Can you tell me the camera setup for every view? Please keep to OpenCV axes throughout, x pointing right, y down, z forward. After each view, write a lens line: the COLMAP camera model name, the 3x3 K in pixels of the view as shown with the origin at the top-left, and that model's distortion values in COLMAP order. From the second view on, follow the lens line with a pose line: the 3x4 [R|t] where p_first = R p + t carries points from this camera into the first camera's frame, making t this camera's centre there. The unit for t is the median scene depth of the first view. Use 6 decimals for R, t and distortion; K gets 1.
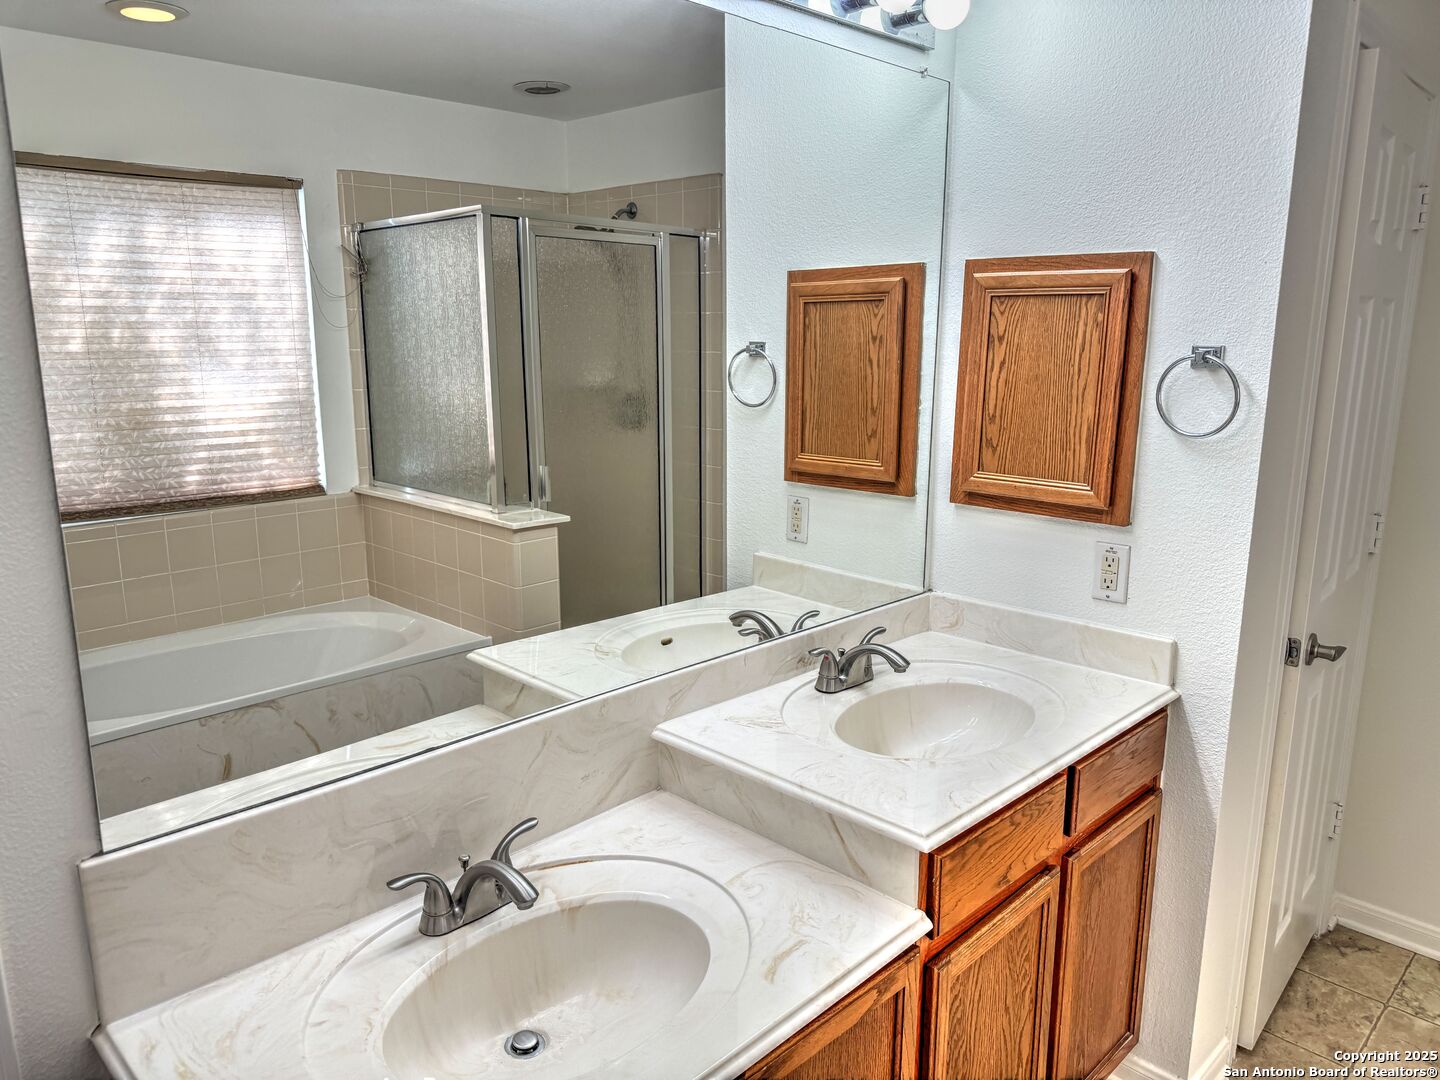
lens RADIAL K [[1009.2, 0, 718.9], [0, 1009.2, 547.8], [0, 0, 1]] dist [0.096647, -0.132448]
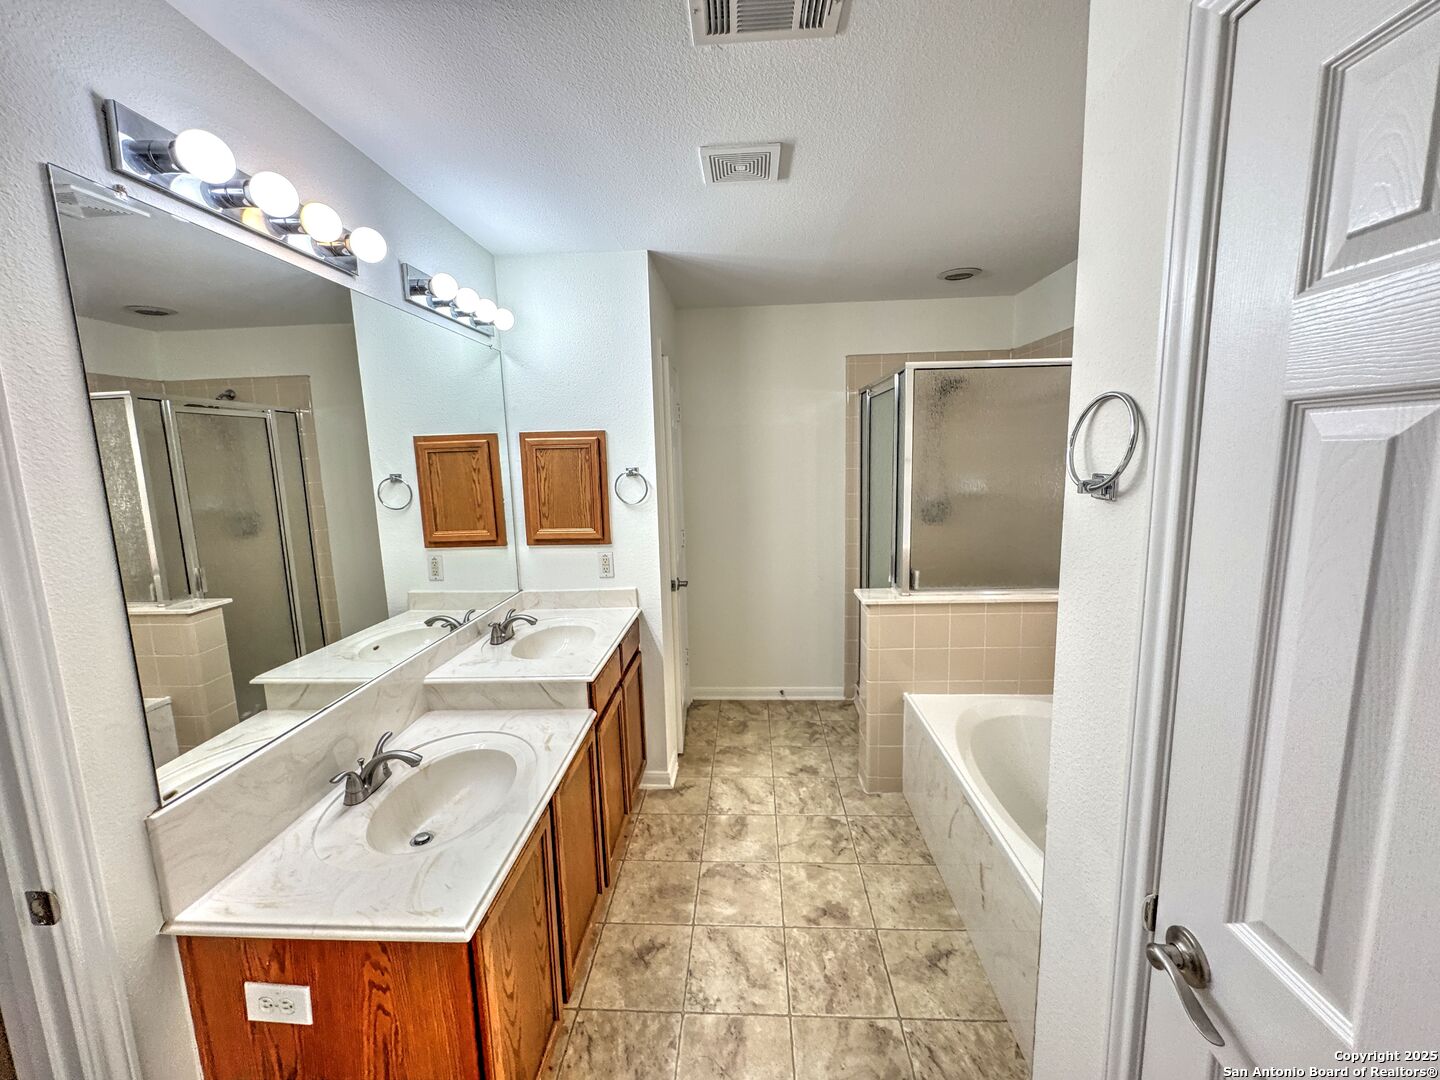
lens RADIAL K [[577.2, 0, 719.5], [0, 577.2, 537.0], [0, 0, 1]] dist [-0.000791, 0.000169]
pose [[0.743083, -0.118282, 0.658663, -0.275118], [0.171322, 0.985079, -0.016380, 0.026476], [-0.646898, 0.125015, 0.752260, -0.158202]]
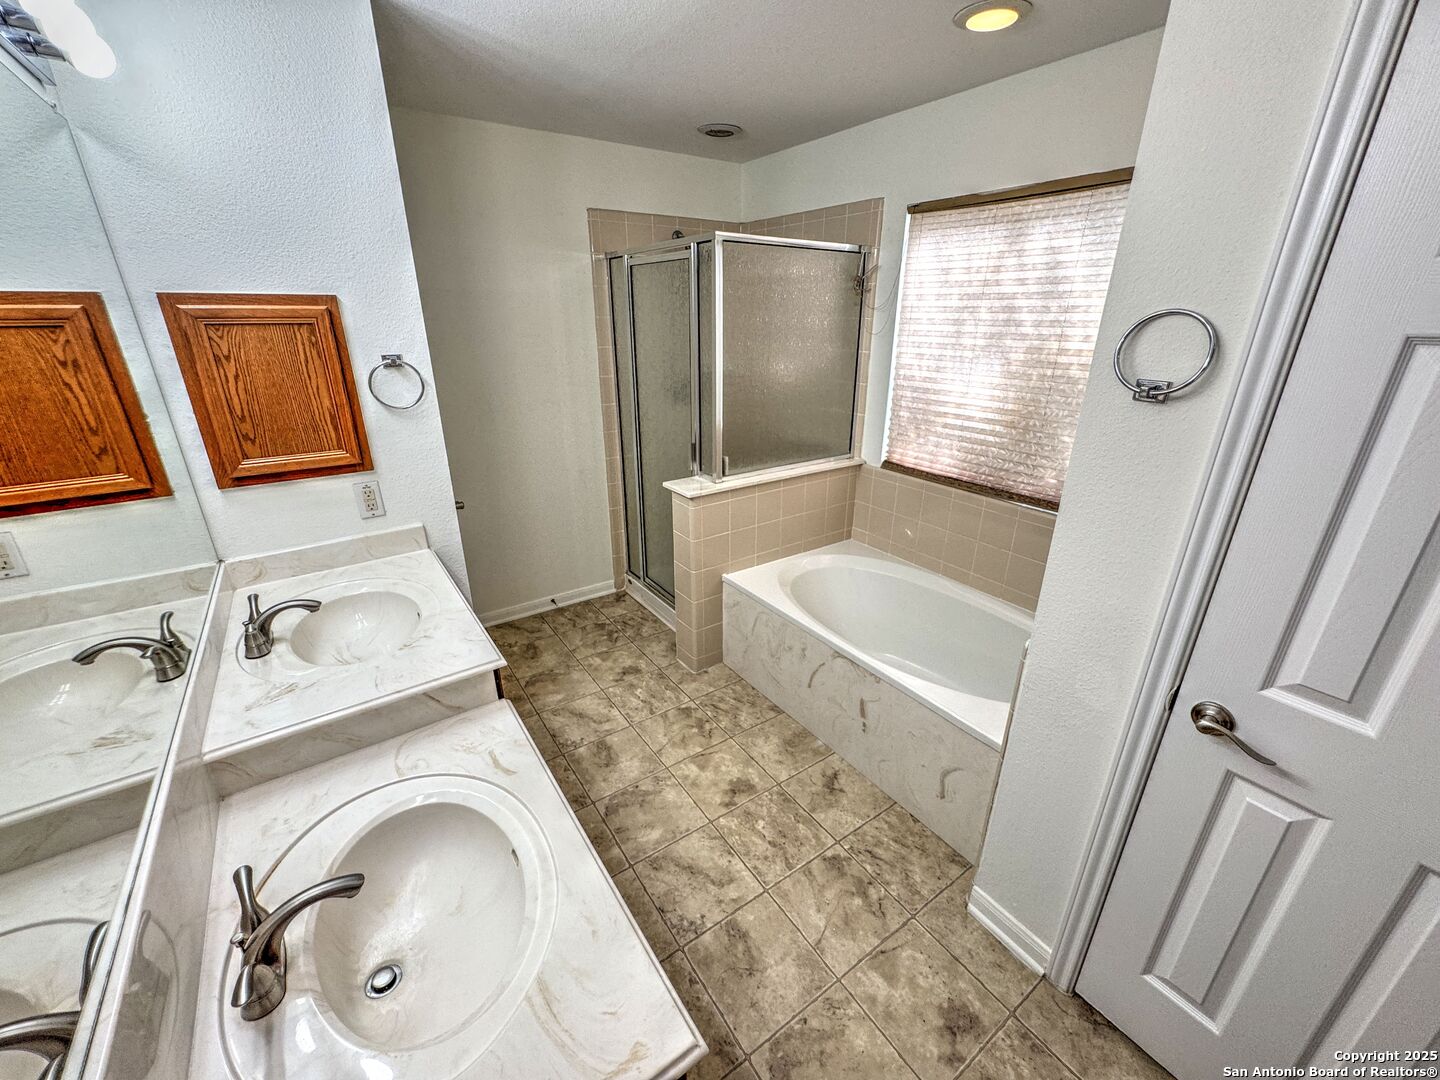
lens RADIAL K [[577.2, 0, 719.5], [0, 577.2, 537.0], [0, 0, 1]] dist [-0.000791, 0.000169]
pose [[0.184087, -0.360882, 0.914263, -0.365890], [0.210656, 0.923031, 0.321927, -0.097520], [-0.960071, 0.133332, 0.245940, 0.242192]]
